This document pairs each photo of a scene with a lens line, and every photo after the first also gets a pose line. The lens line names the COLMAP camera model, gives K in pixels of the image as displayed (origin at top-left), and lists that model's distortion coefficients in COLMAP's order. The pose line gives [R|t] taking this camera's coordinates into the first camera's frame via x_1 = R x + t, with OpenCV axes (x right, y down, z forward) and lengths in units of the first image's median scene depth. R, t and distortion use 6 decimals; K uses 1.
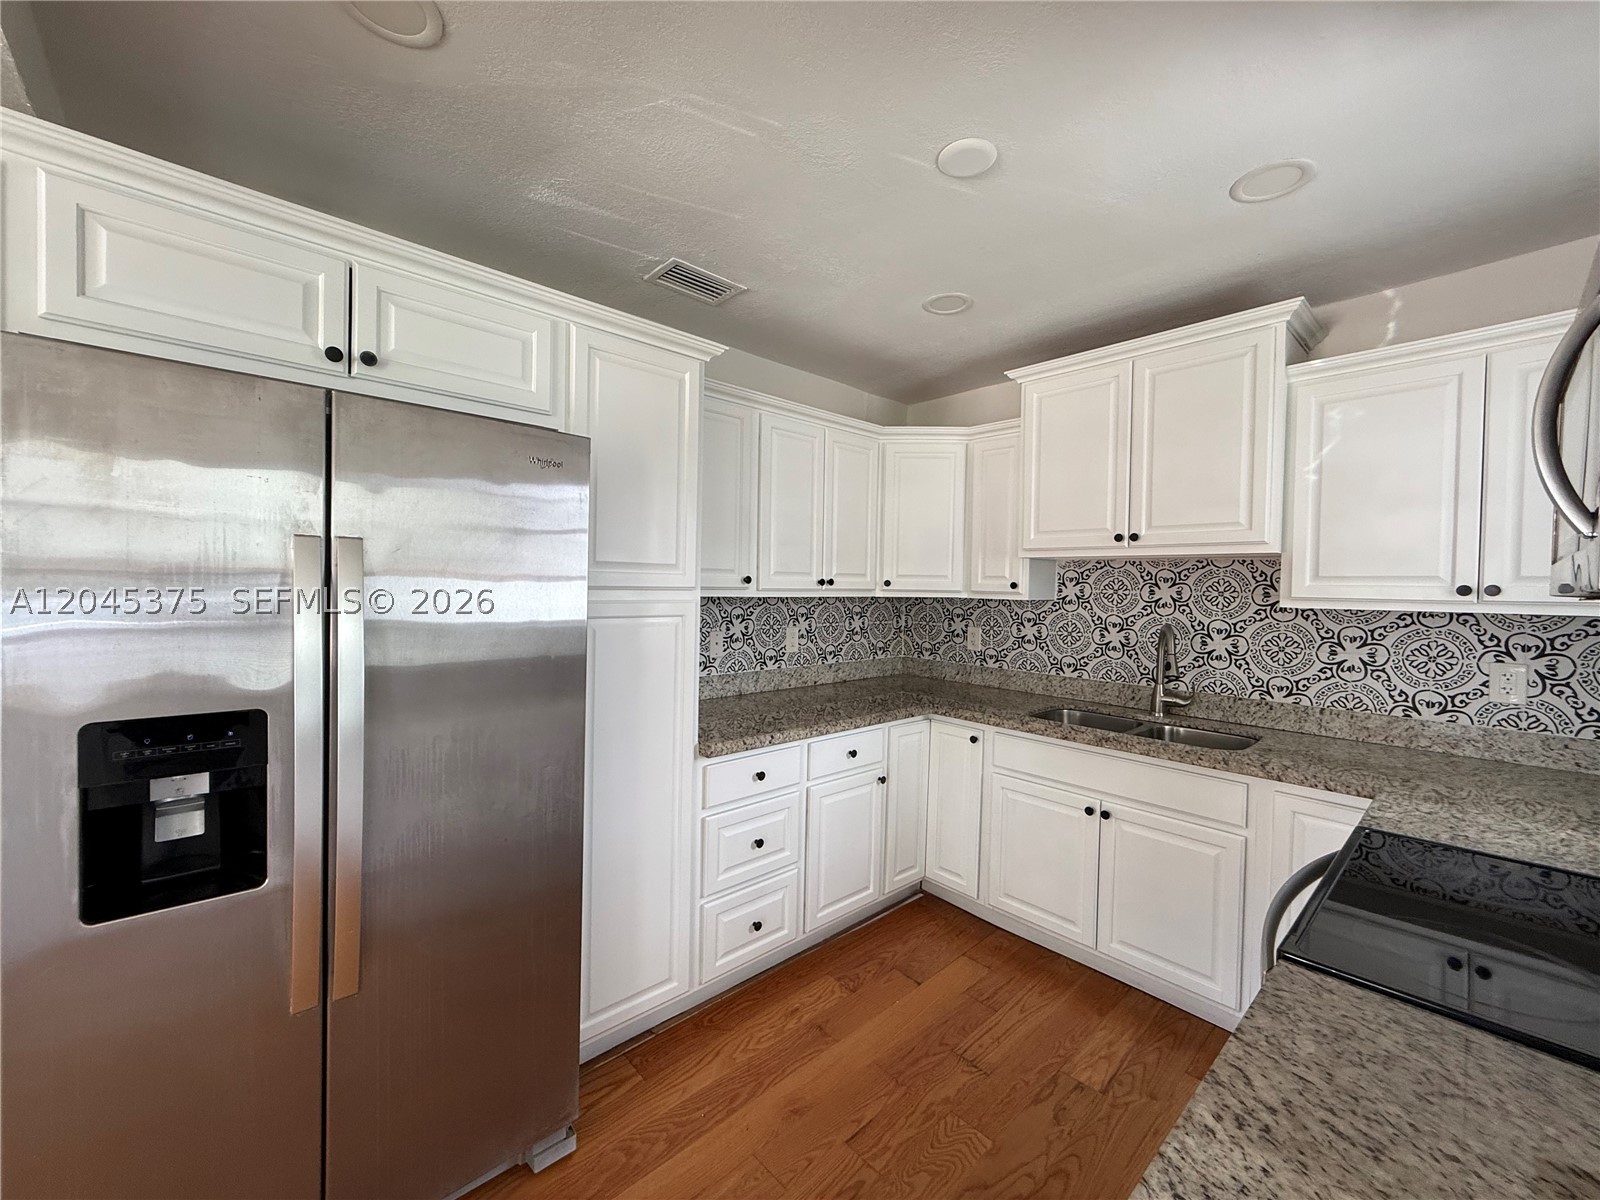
lens RADIAL K [[637.9, 0, 794.5], [0, 637.9, 596.9], [0, 0, 1]] dist [-0.006995, -0.000058]
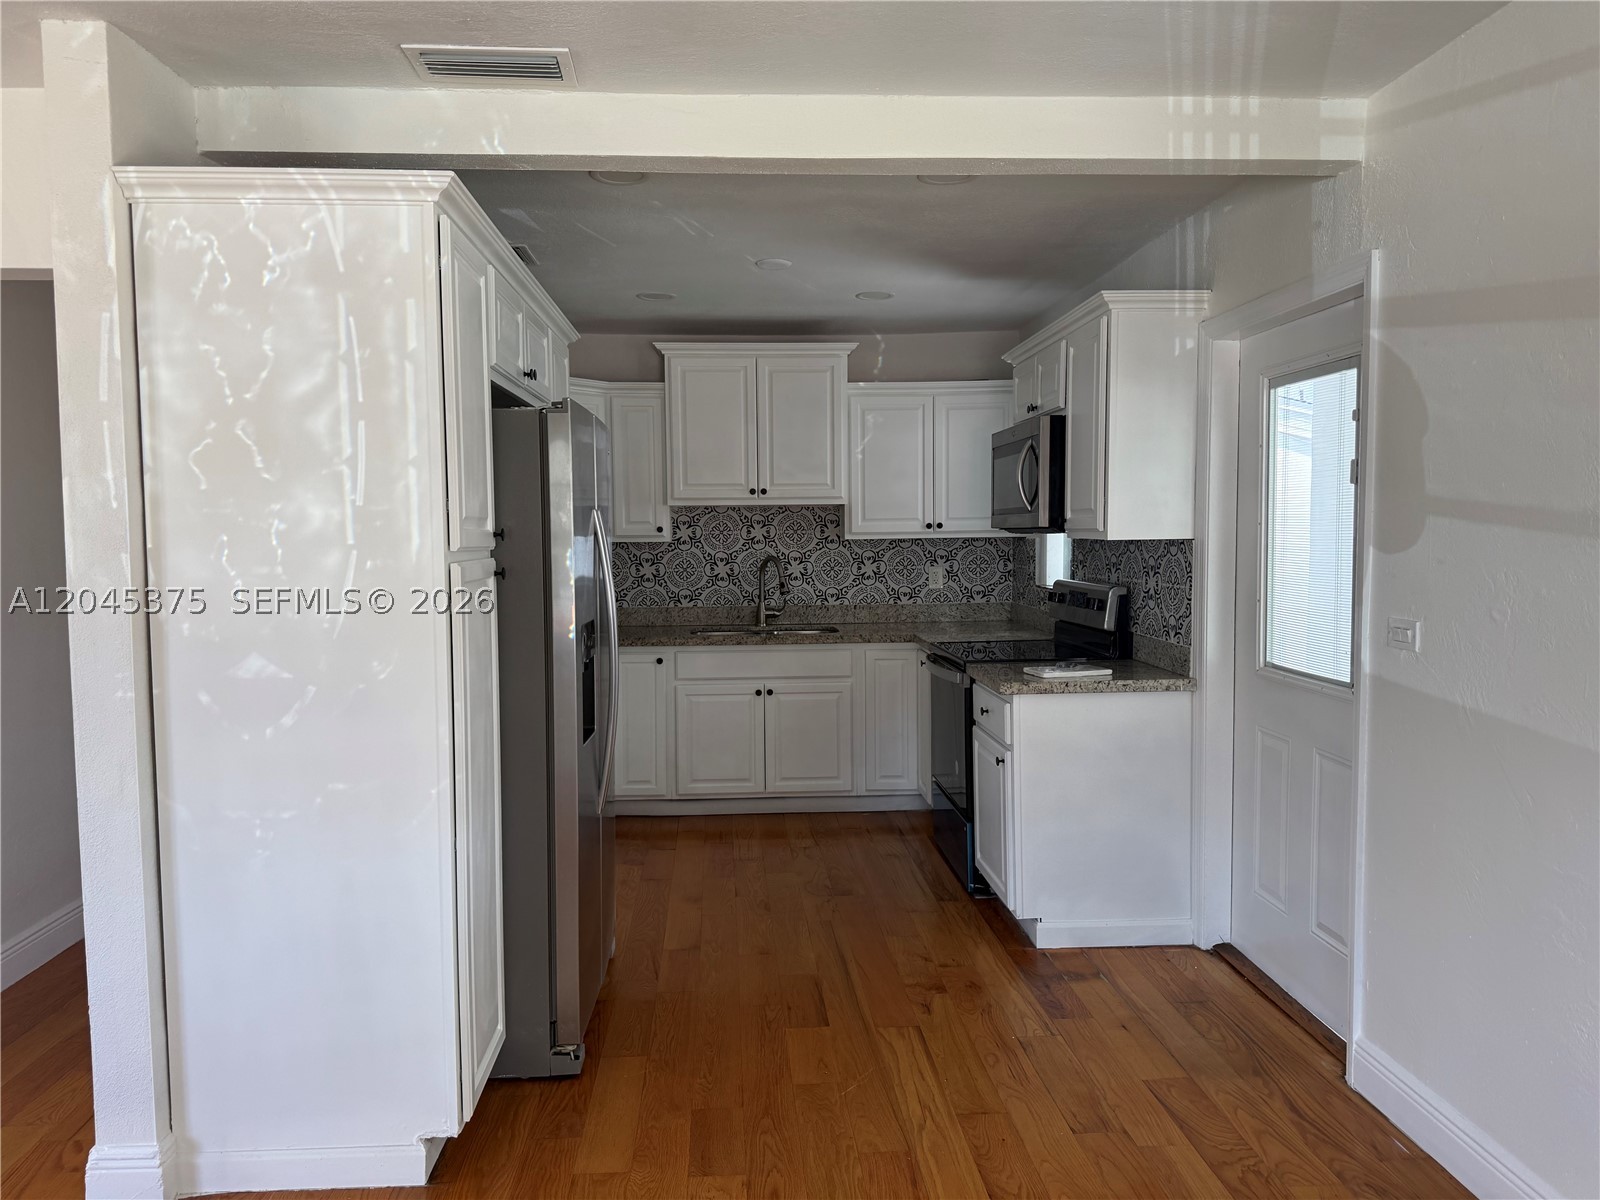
lens RADIAL K [[1124.7, 0, 800.6], [0, 1124.7, 600.1], [0, 0, 1]] dist [0.050843, -0.006560]
pose [[0.623002, -0.073663, 0.778744, -1.307397], [0.036676, 0.997212, 0.064987, -0.016015], [-0.781360, -0.011926, 0.623967, -0.561703]]
